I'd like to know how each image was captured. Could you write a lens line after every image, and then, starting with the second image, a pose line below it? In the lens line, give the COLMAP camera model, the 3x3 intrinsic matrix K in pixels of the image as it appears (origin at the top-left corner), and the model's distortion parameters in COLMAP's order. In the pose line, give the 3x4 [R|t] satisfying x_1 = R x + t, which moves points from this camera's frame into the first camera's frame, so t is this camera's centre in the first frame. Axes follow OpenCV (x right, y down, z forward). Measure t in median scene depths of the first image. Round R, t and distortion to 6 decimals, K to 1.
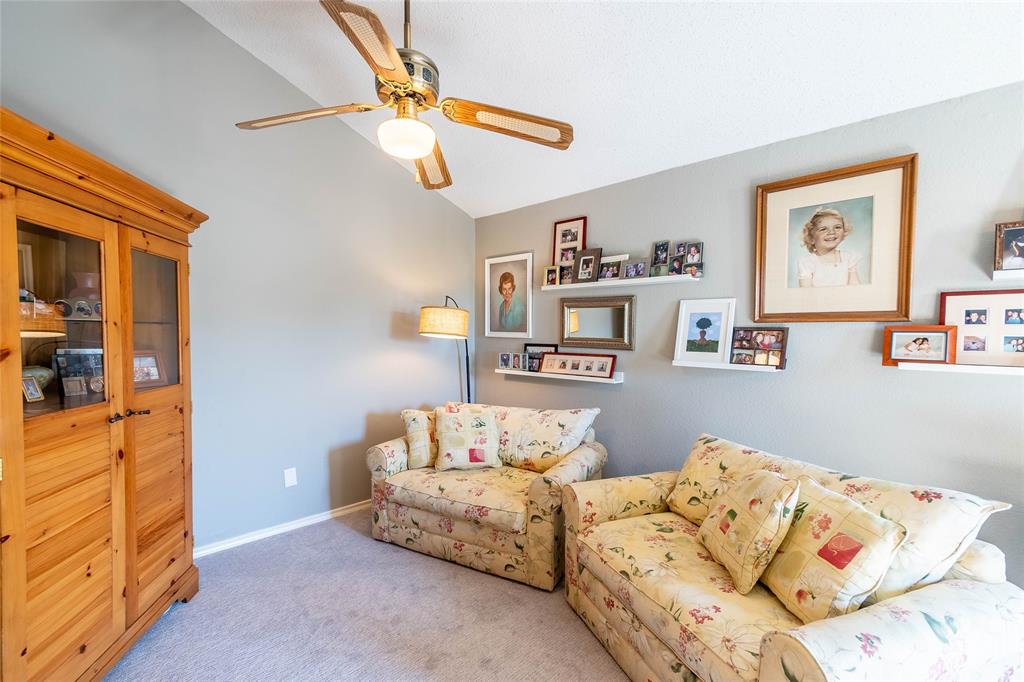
lens RADIAL K [[453.0, 0, 498.5], [0, 453.0, 343.2], [0, 0, 1]] dist [-0.025197, 0.013358]
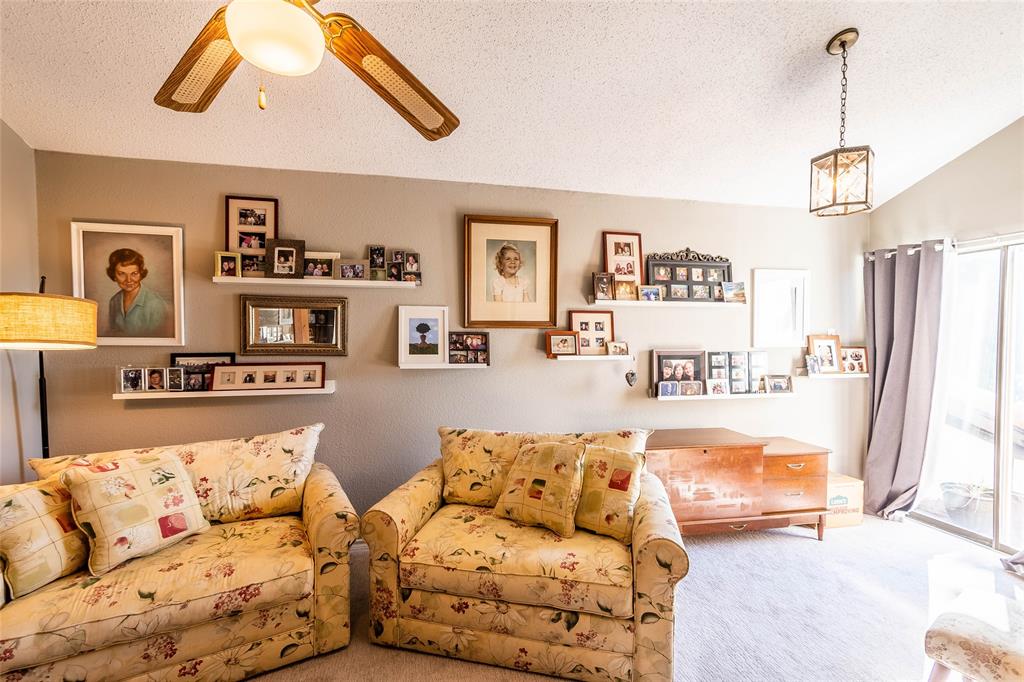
lens RADIAL K [[453.0, 0, 498.5], [0, 453.0, 343.2], [0, 0, 1]] dist [-0.025197, 0.013358]
pose [[0.531397, -0.020753, 0.846868, -0.373439], [0.024298, 0.999662, 0.009250, -0.013278], [-0.846774, 0.015662, 0.531722, 0.261692]]
